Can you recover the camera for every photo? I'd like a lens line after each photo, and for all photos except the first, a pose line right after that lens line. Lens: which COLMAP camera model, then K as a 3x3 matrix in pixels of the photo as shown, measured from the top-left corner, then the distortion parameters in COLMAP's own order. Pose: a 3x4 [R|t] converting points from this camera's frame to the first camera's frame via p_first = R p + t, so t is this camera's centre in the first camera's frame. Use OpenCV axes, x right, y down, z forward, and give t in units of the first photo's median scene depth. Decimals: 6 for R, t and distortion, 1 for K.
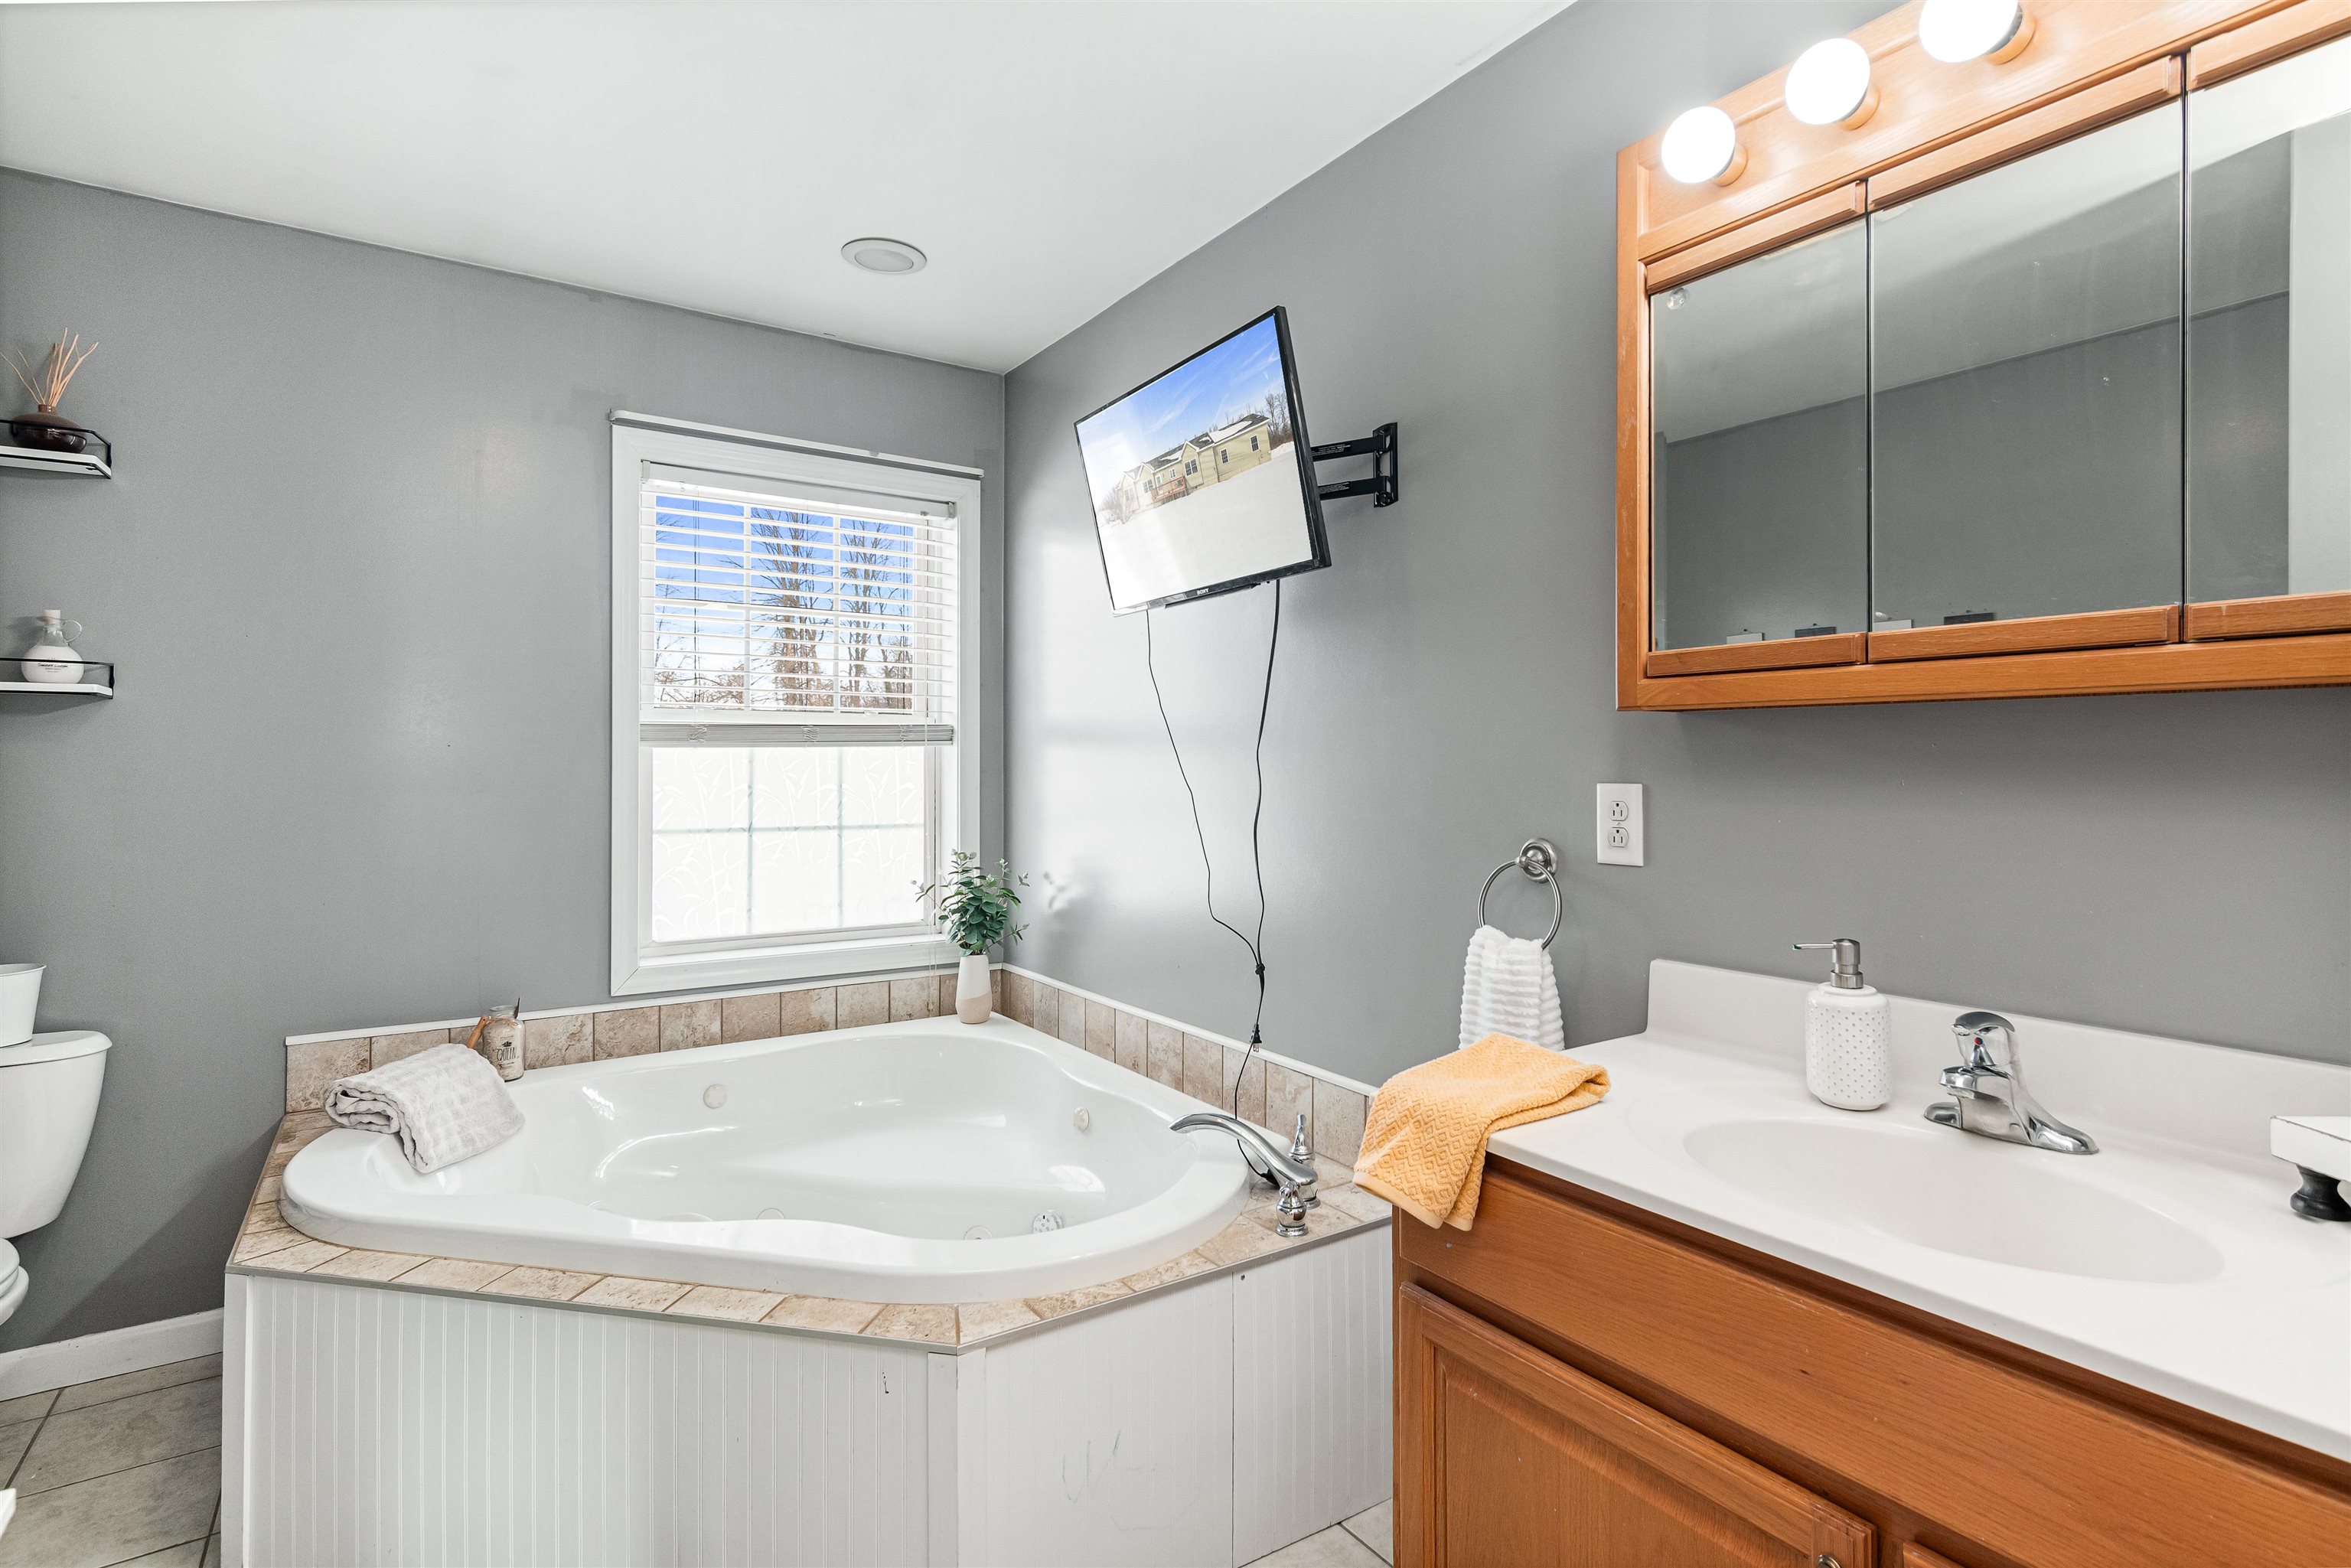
lens RADIAL K [[1132.2, 0, 1175.3], [0, 1132.2, 774.6], [0, 0, 1]] dist [-0.011096, -0.000055]
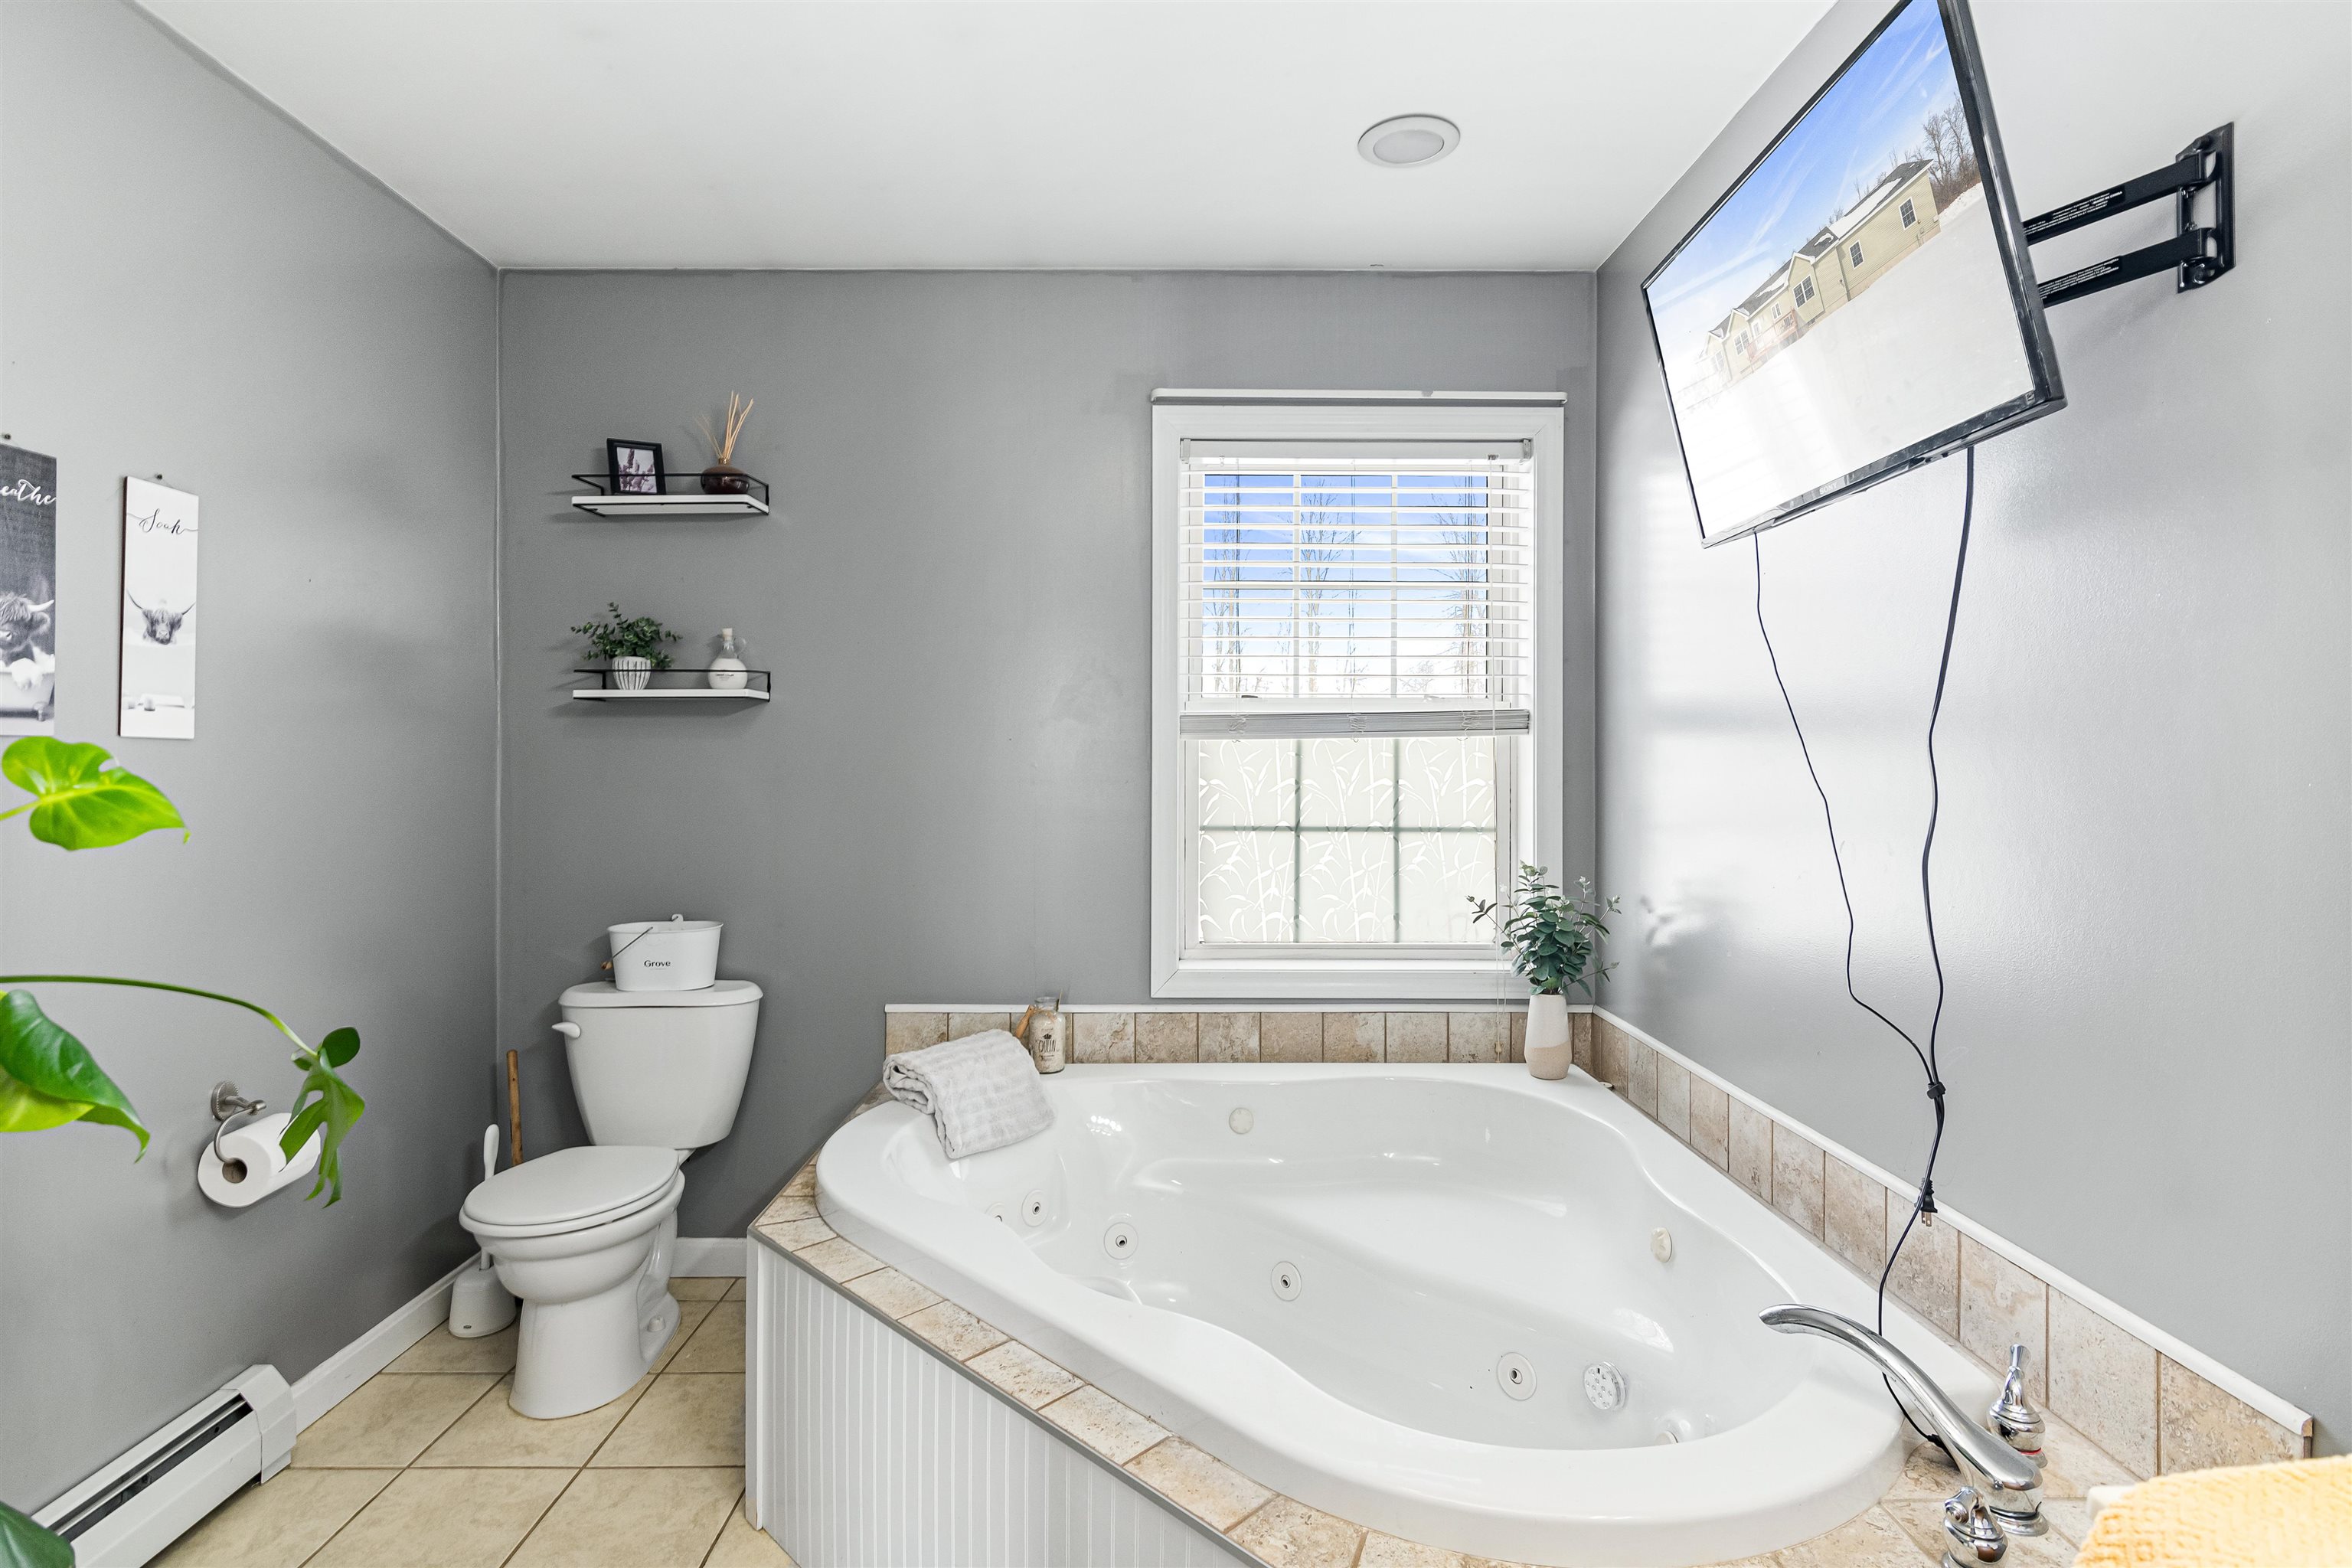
lens RADIAL K [[1132.8, 0, 1175.0], [0, 1132.8, 762.0], [0, 0, 1]] dist [-0.011096, -0.000055]
pose [[0.832025, 0.001120, -0.554737, 0.058263], [-0.004759, 0.999976, -0.005120, -0.000207], [0.554717, 0.006900, 0.832010, 0.221495]]
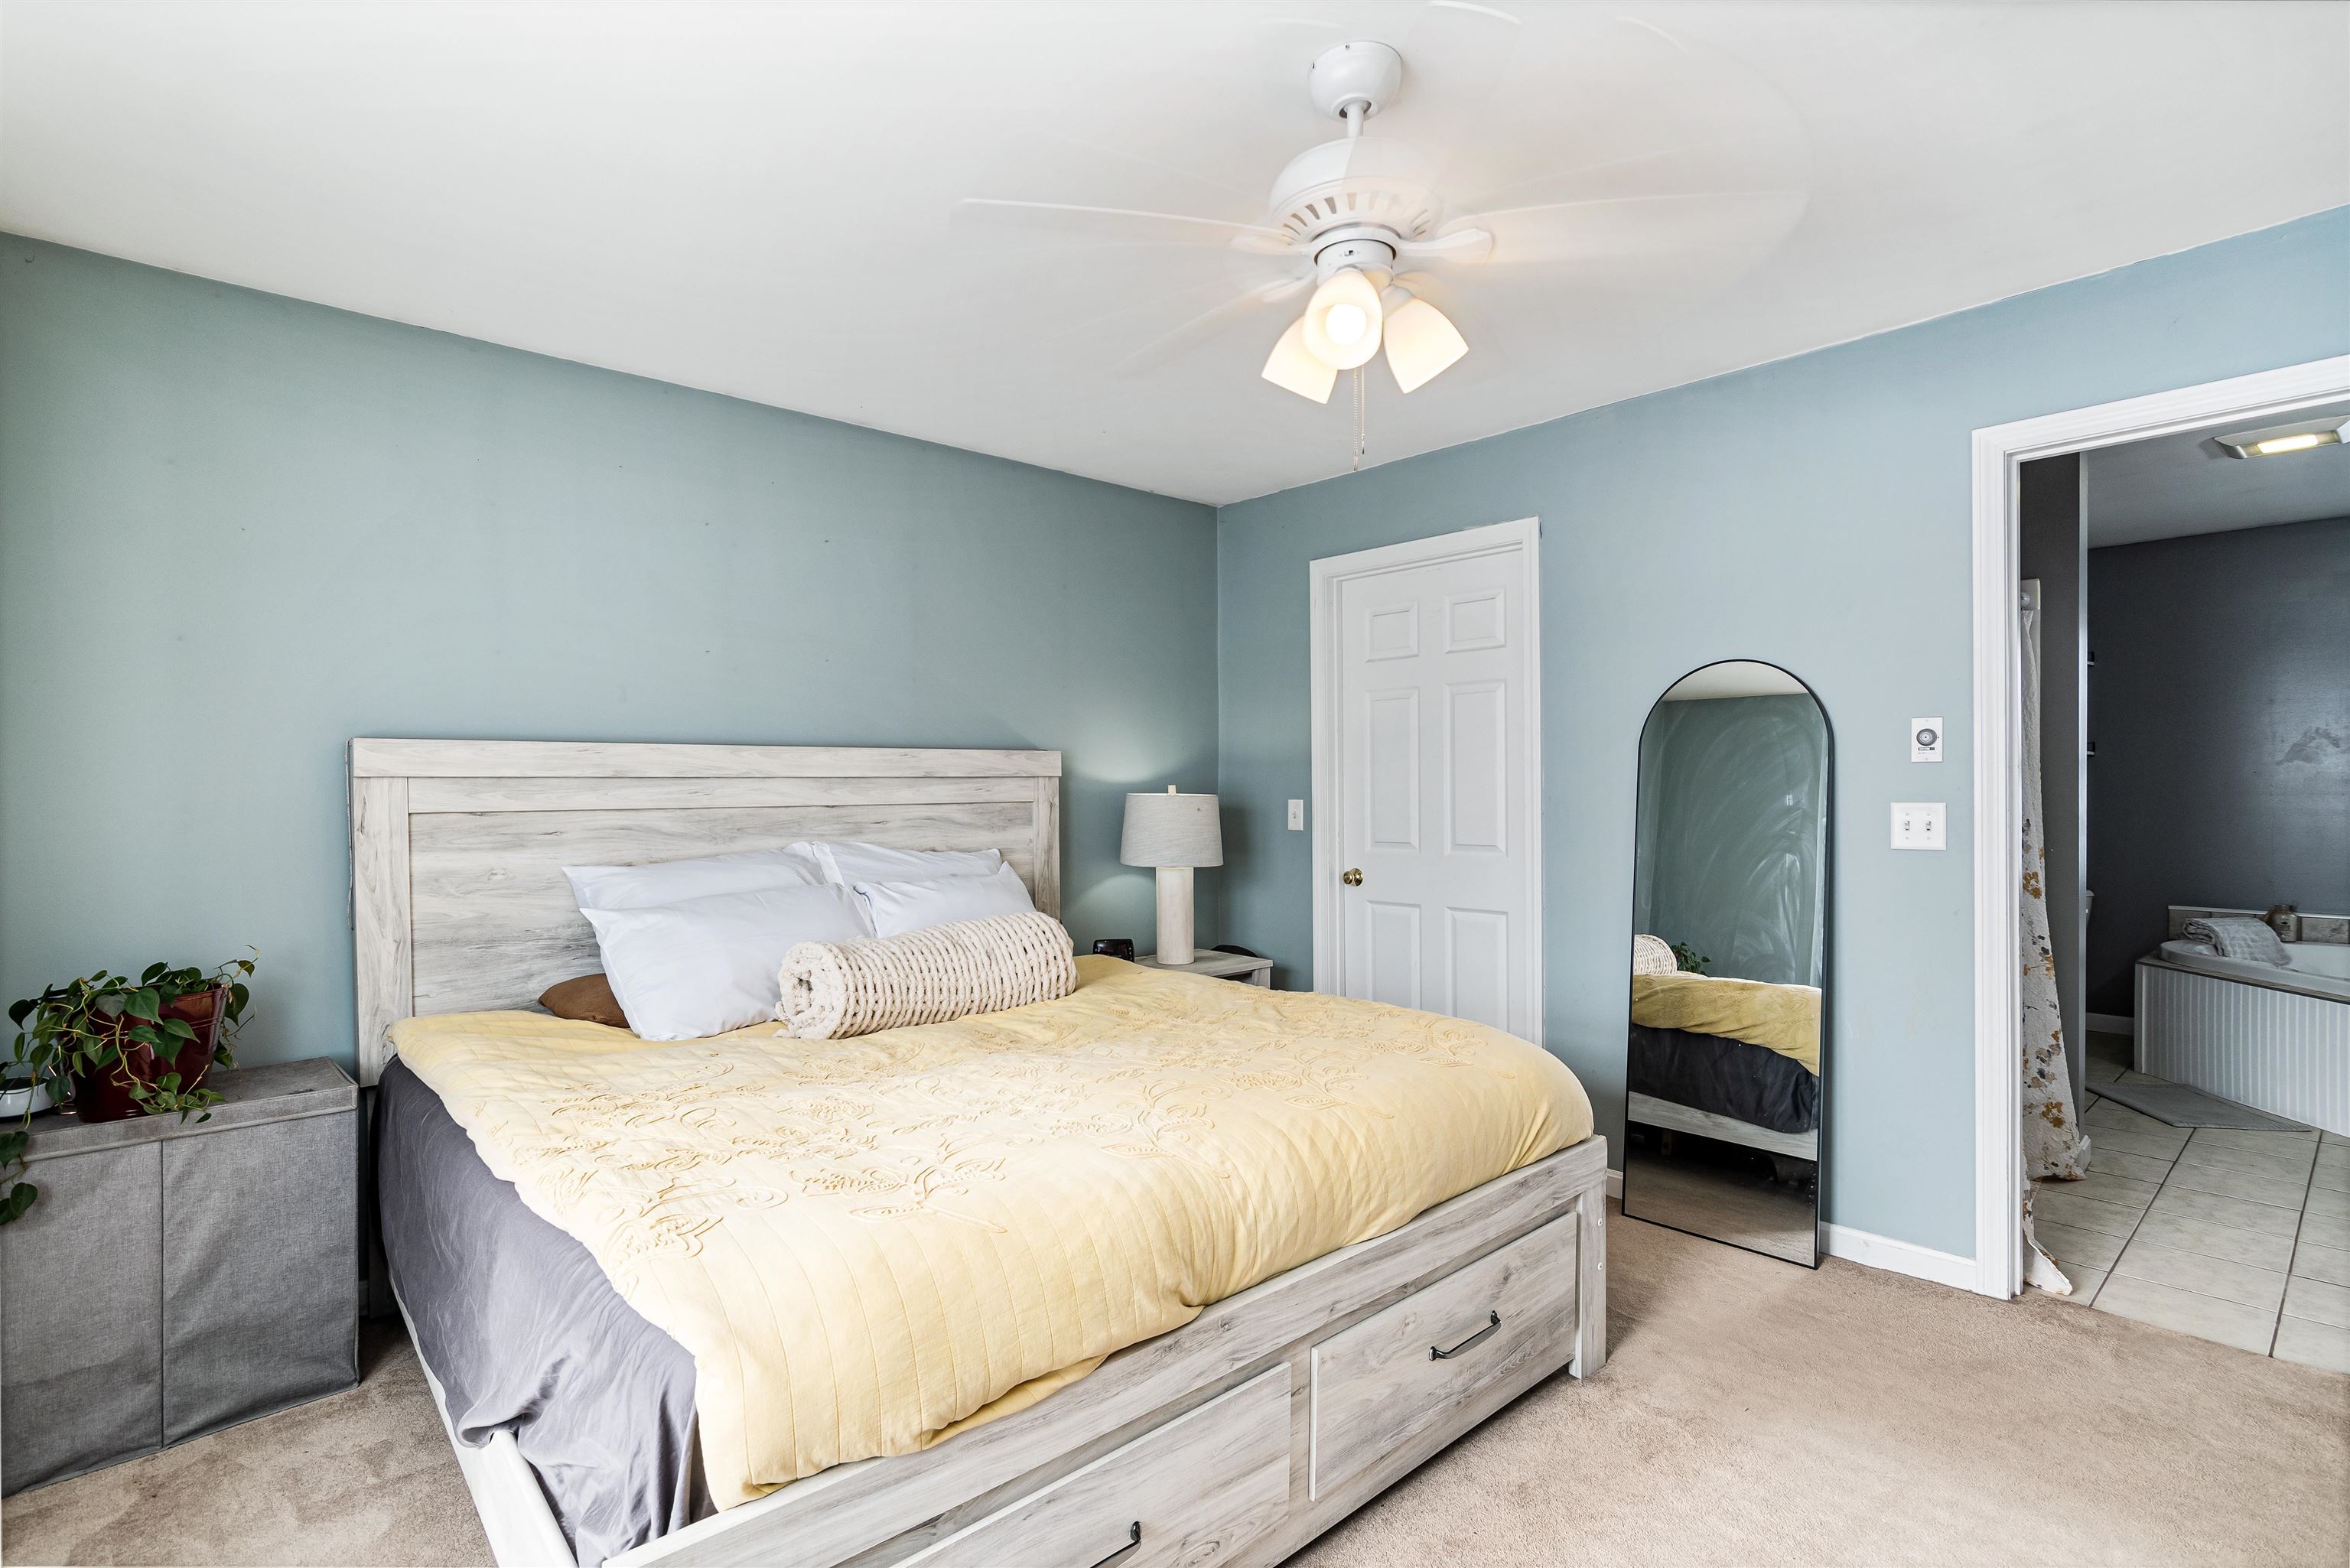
lens RADIAL K [[1131.7, 0, 1172.0], [0, 1131.7, 784.5], [0, 0, 1]] dist [-0.011096, -0.000055]
pose [[0.130957, 0.001861, -0.991386, 1.060187], [-0.007501, 0.999971, 0.000886, 0.011892], [0.991360, 0.007321, 0.130968, -1.148353]]
